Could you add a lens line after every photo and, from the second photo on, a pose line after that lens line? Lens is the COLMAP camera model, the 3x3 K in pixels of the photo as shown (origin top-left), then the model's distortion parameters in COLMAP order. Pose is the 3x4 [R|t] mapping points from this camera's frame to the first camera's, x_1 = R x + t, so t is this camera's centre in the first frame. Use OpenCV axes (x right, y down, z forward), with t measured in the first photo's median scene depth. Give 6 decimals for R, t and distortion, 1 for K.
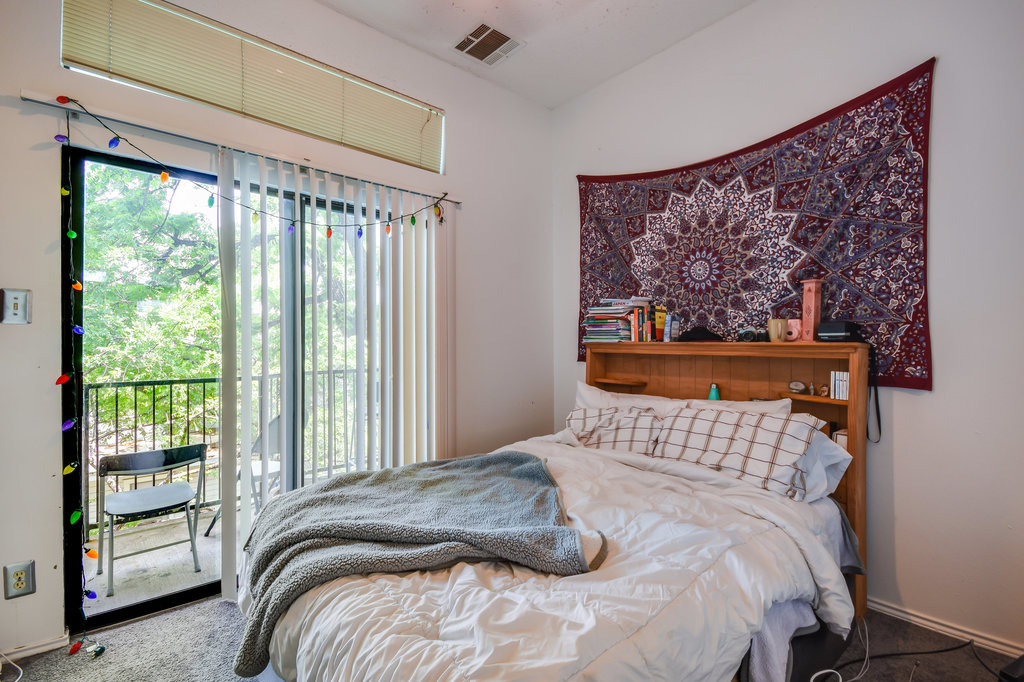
lens RADIAL K [[432.1, 0, 490.7], [0, 432.1, 340.1], [0, 0, 1]] dist [0.029499, -0.017303]
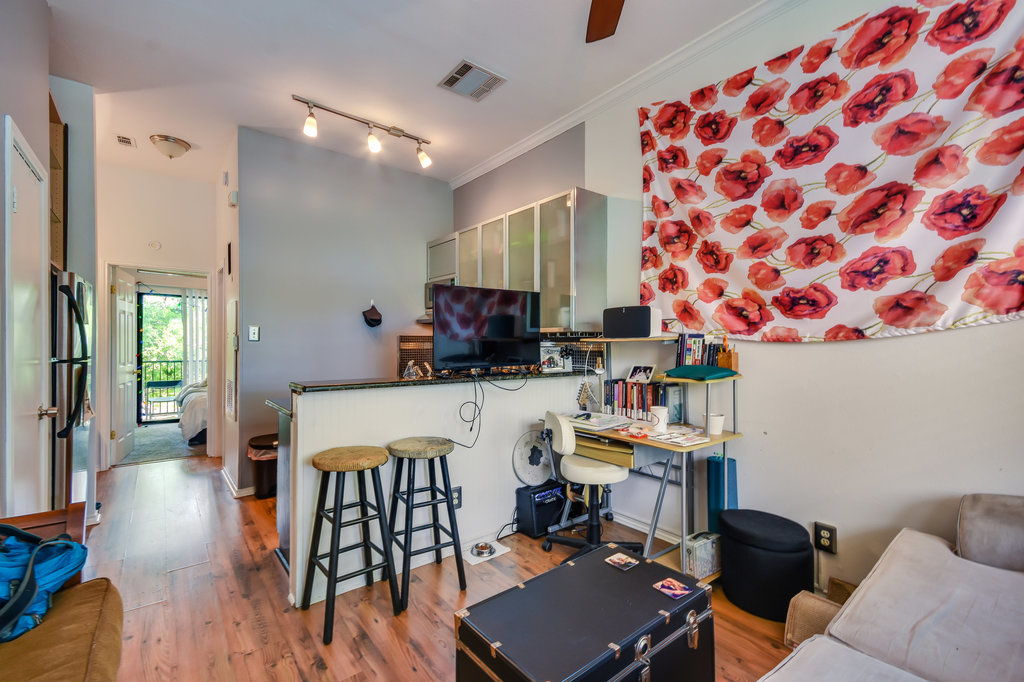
lens RADIAL K [[432.1, 0, 490.7], [0, 432.1, 340.1], [0, 0, 1]] dist [0.029499, -0.017303]
pose [[0.998143, 0.001929, -0.060884, 2.180490], [-0.002445, 0.999962, -0.008395, -0.018697], [0.060866, 0.008528, 0.998110, -2.451570]]
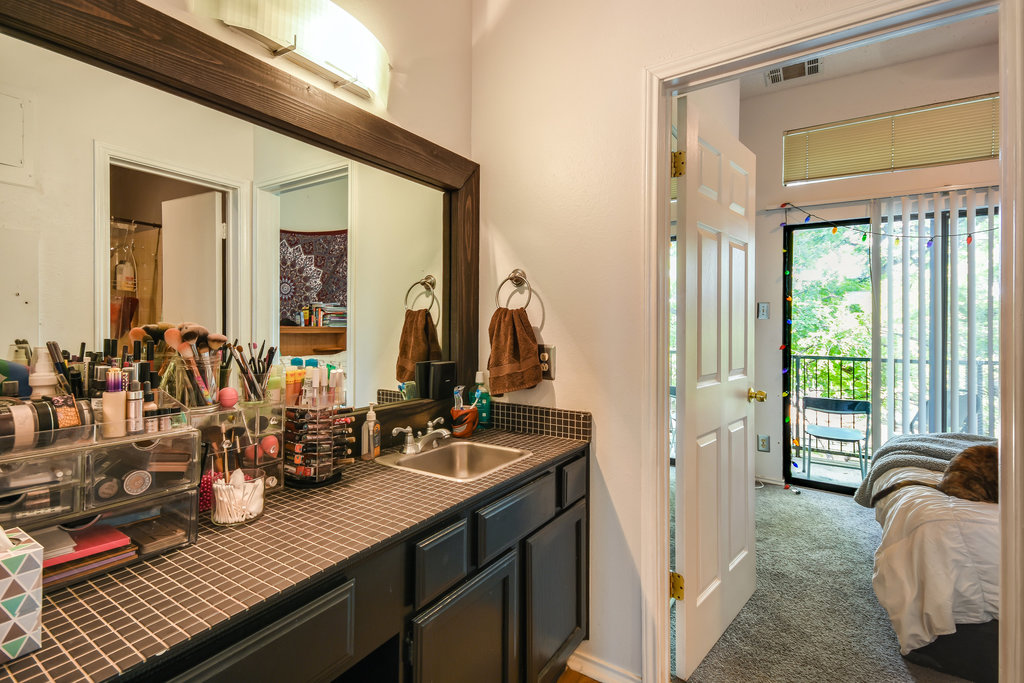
lens RADIAL K [[459.4, 0, 506.2], [0, 459.4, 326.0], [0, 0, 1]] dist [0.020966, -0.000101]
pose [[0.238257, 0.002632, -0.971199, 0.706349], [-0.006918, 0.999976, 0.001013, 0.001207], [0.971178, 0.006477, 0.238269, -0.665650]]
